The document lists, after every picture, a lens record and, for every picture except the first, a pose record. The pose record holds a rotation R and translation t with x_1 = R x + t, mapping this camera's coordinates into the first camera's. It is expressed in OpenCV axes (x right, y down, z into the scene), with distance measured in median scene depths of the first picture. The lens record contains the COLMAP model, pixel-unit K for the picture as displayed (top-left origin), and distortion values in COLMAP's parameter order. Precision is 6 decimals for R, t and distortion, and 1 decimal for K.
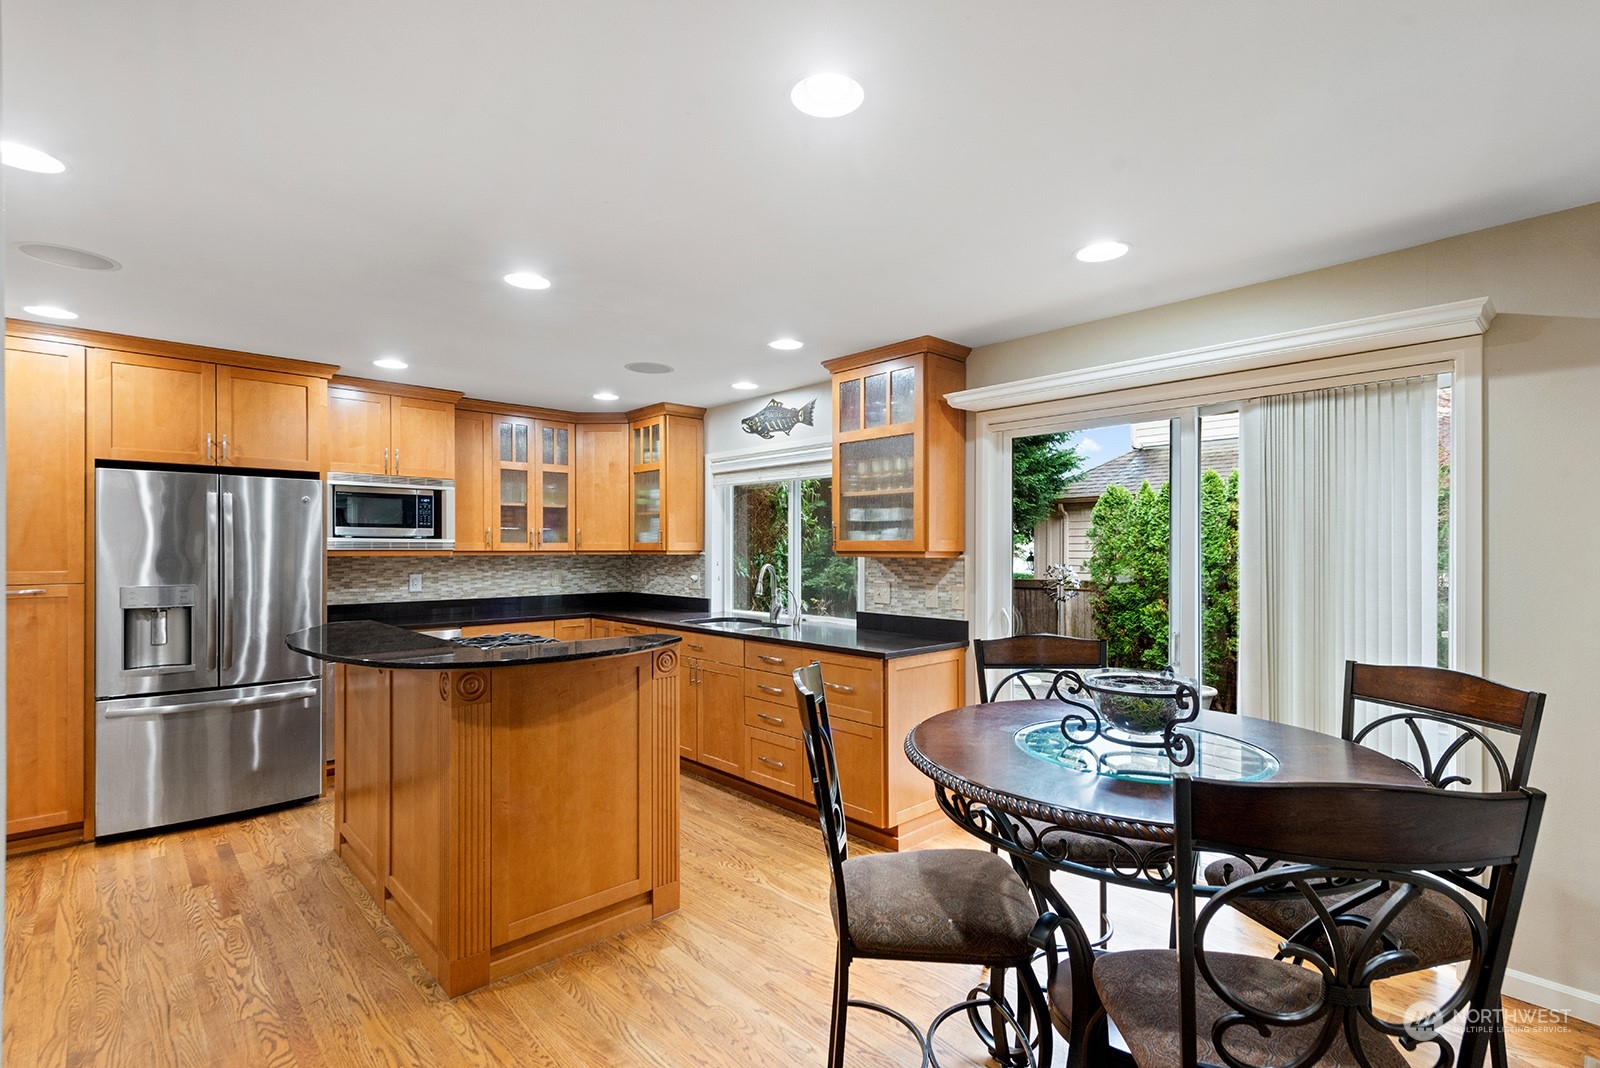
lens RADIAL K [[743.4, 0, 803.9], [0, 743.4, 545.5], [0, 0, 1]] dist [-0.002573, -0.001394]
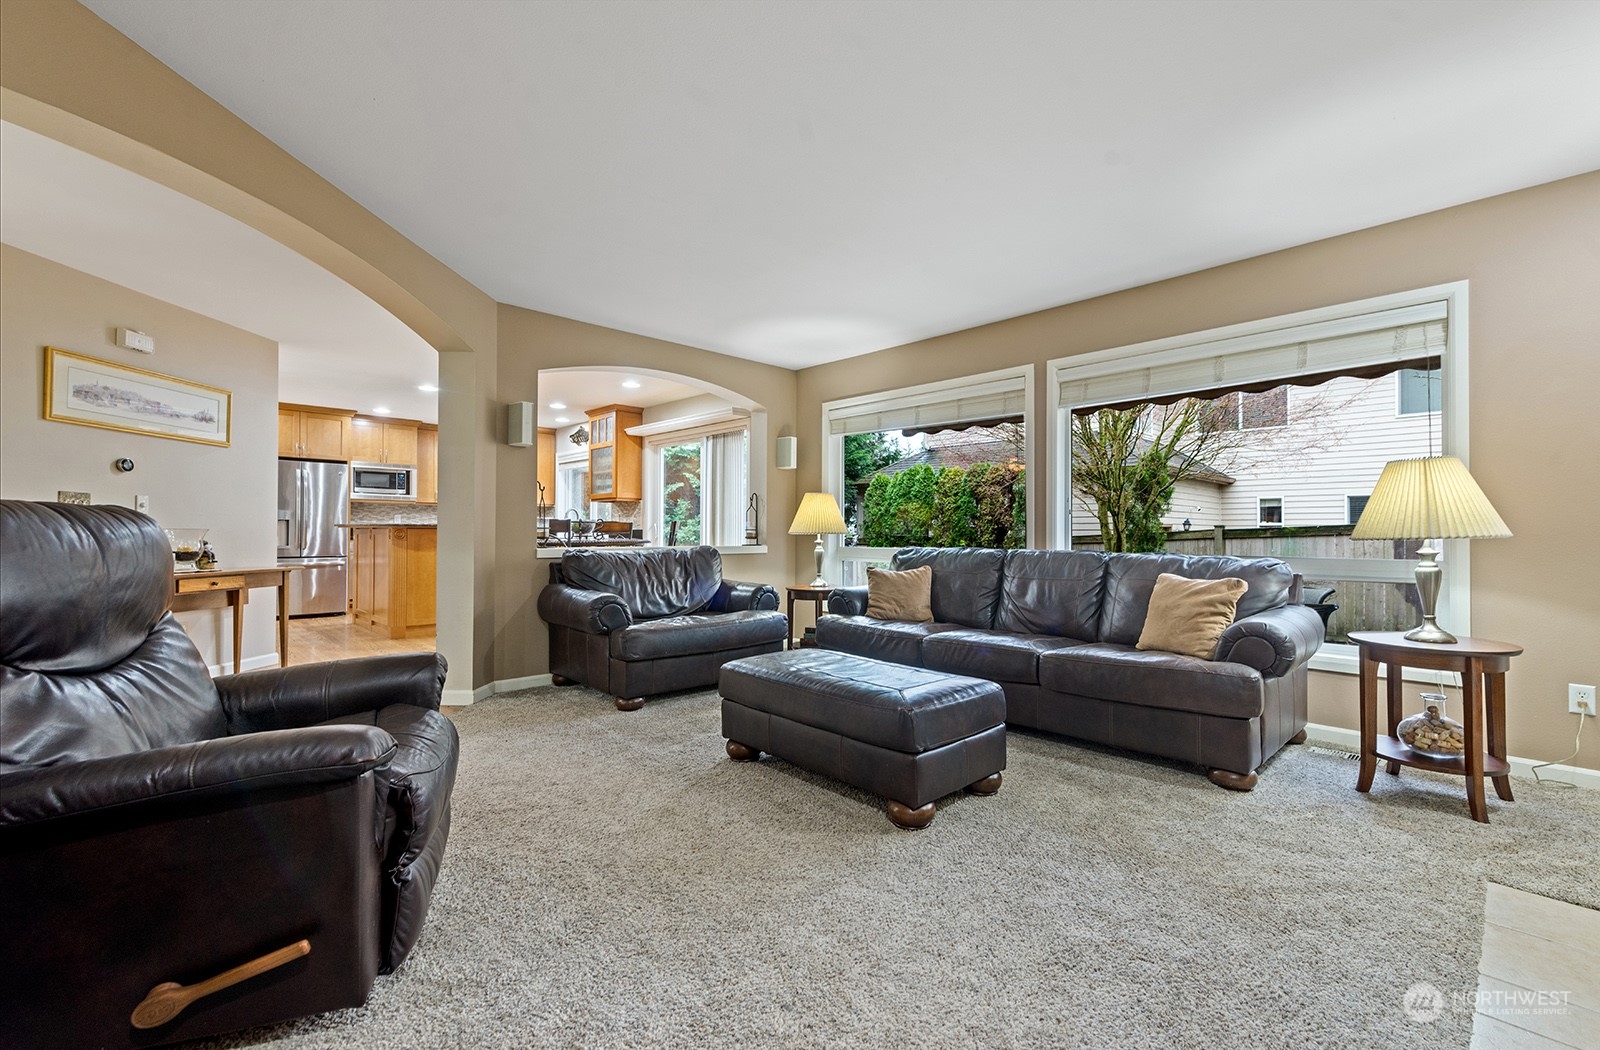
lens RADIAL K [[684.2, 0, 795.7], [0, 684.2, 526.8], [0, 0, 1]] dist [0.017063, 0.000133]
pose [[0.999963, 0.008135, 0.002787, 0.673308], [-0.008120, 0.999952, -0.005520, 0.097419], [-0.002831, 0.005497, 0.999981, -1.046382]]
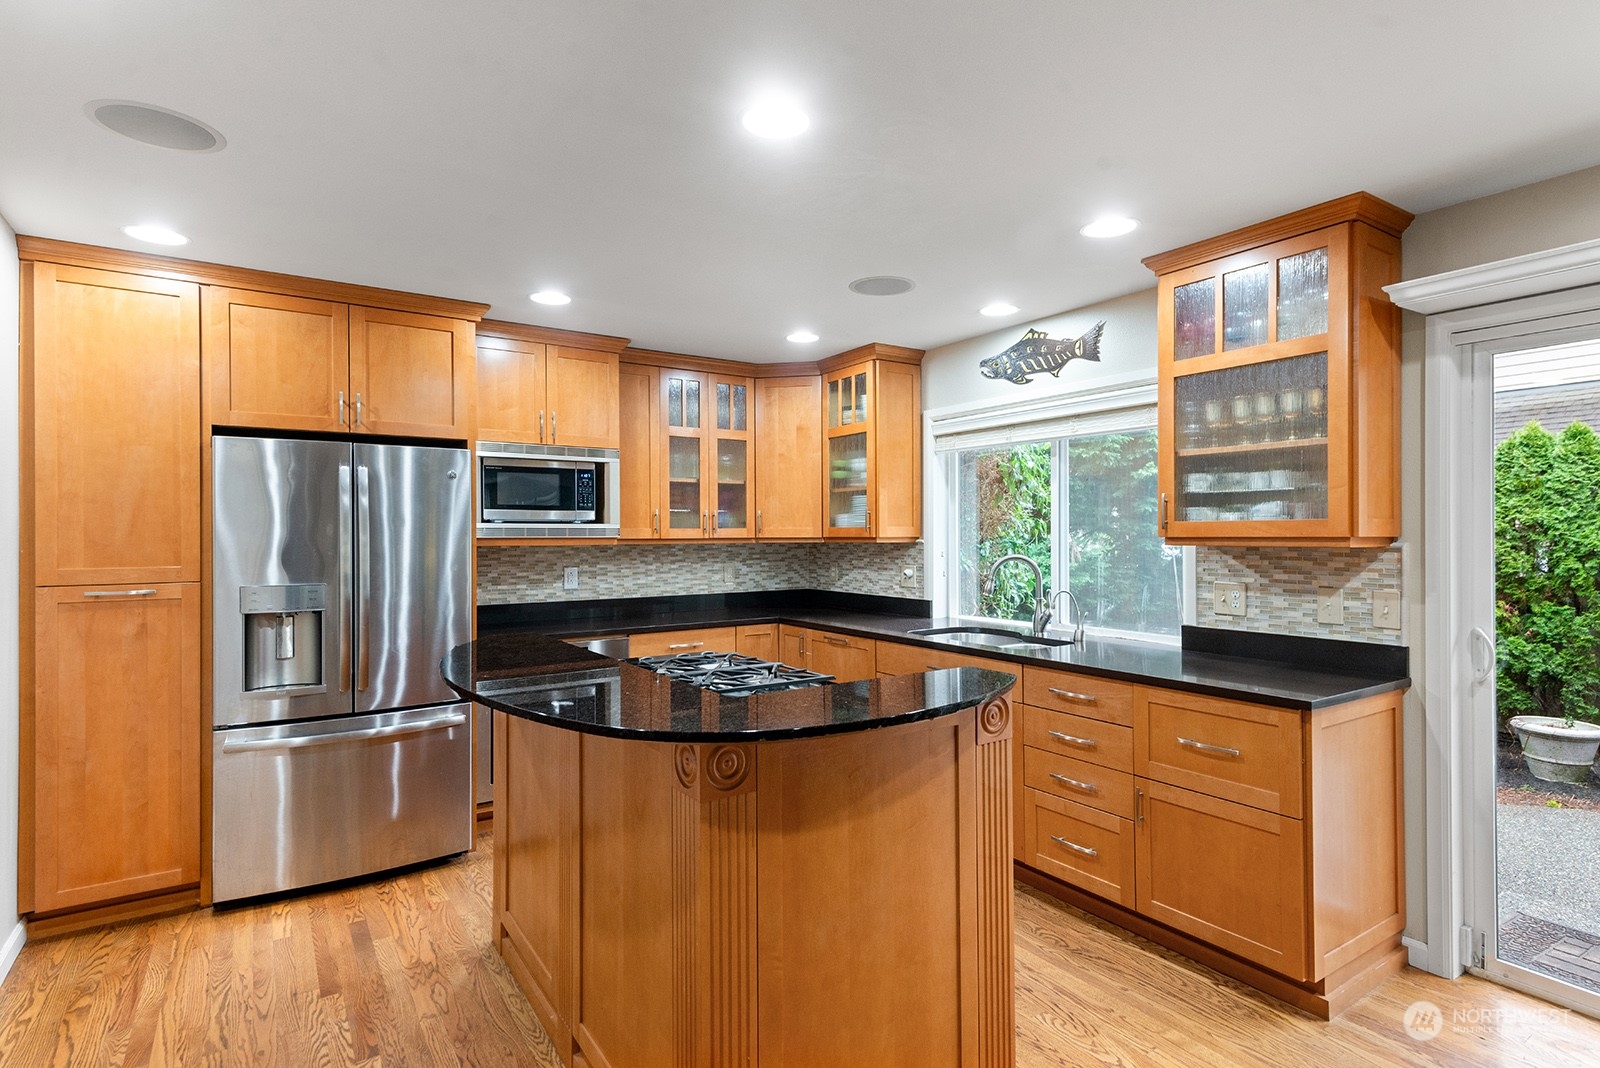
lens RADIAL K [[816.1, 0, 794.6], [0, 816.1, 530.5], [0, 0, 1]] dist [0.004224, -0.001398]
pose [[0.984660, -0.005507, -0.174397, -0.171001], [0.005303, 0.999985, -0.001636, 0.000989], [0.174403, 0.000686, 0.984674, 0.222121]]
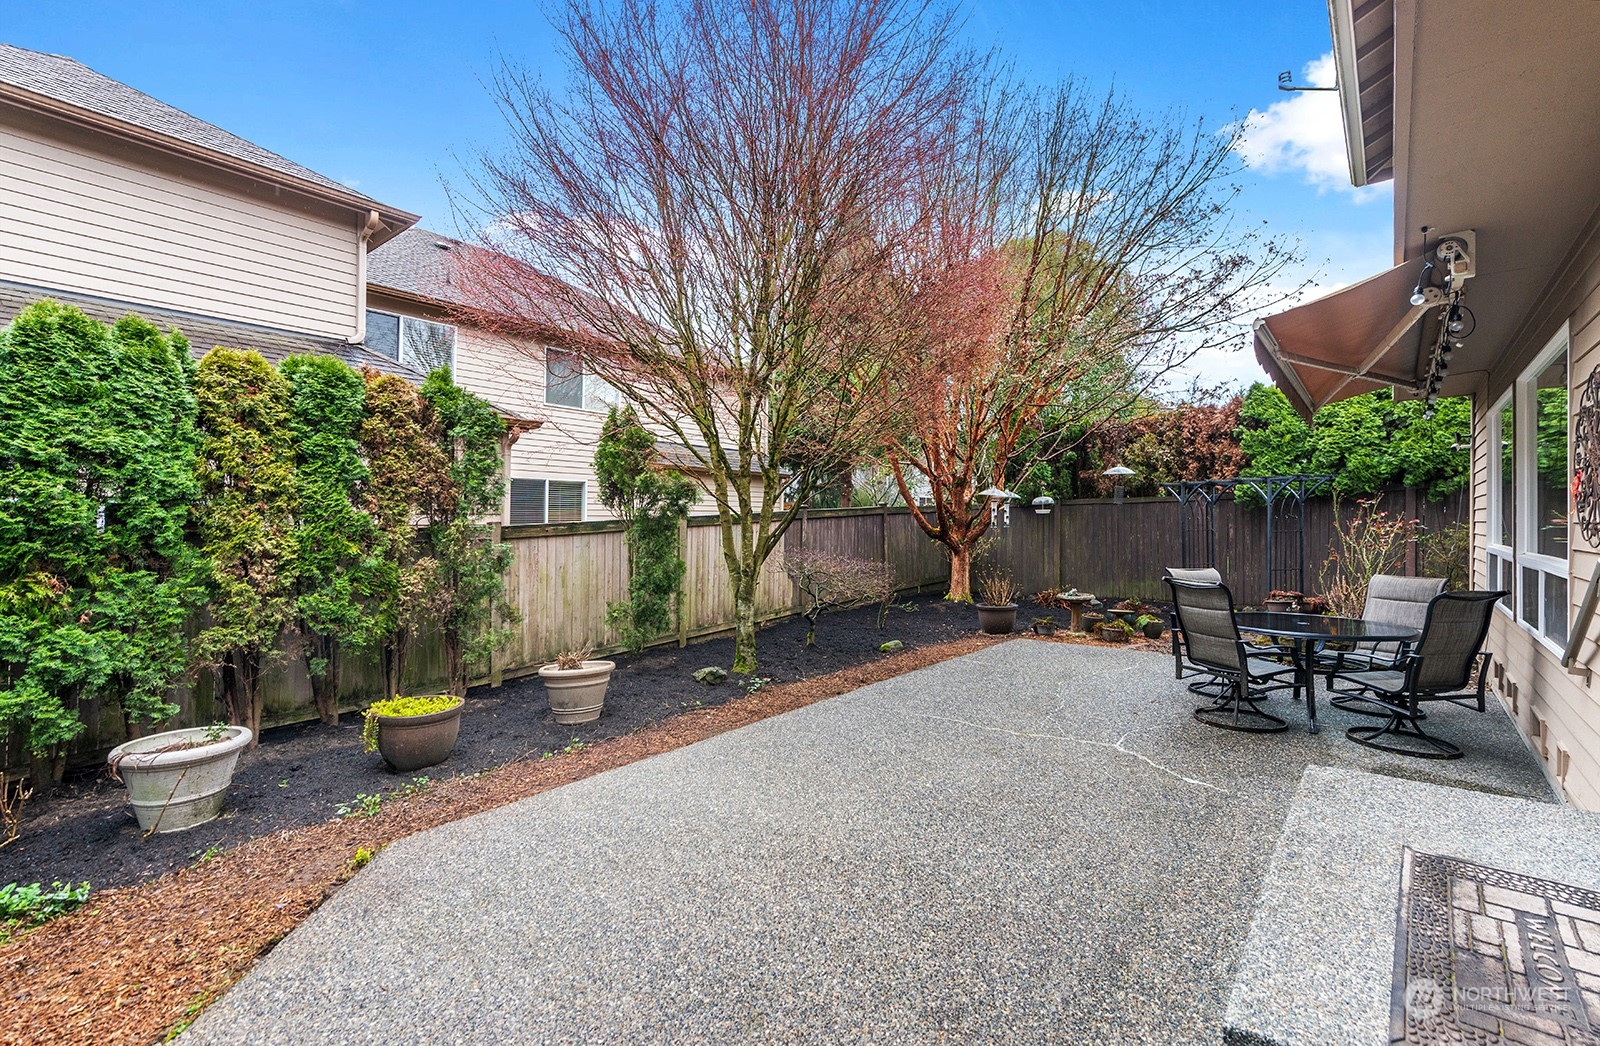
lens RADIAL K [[691.1, 0, 793.7], [0, 691.1, 514.8], [0, 0, 1]] dist [0.012668, 0.000394]
pose [[-0.097087, 0.007205, 0.995250, 0.061833], [-0.011996, 0.999893, -0.008409, 0.106787], [-0.995204, -0.012755, -0.096990, 1.741685]]
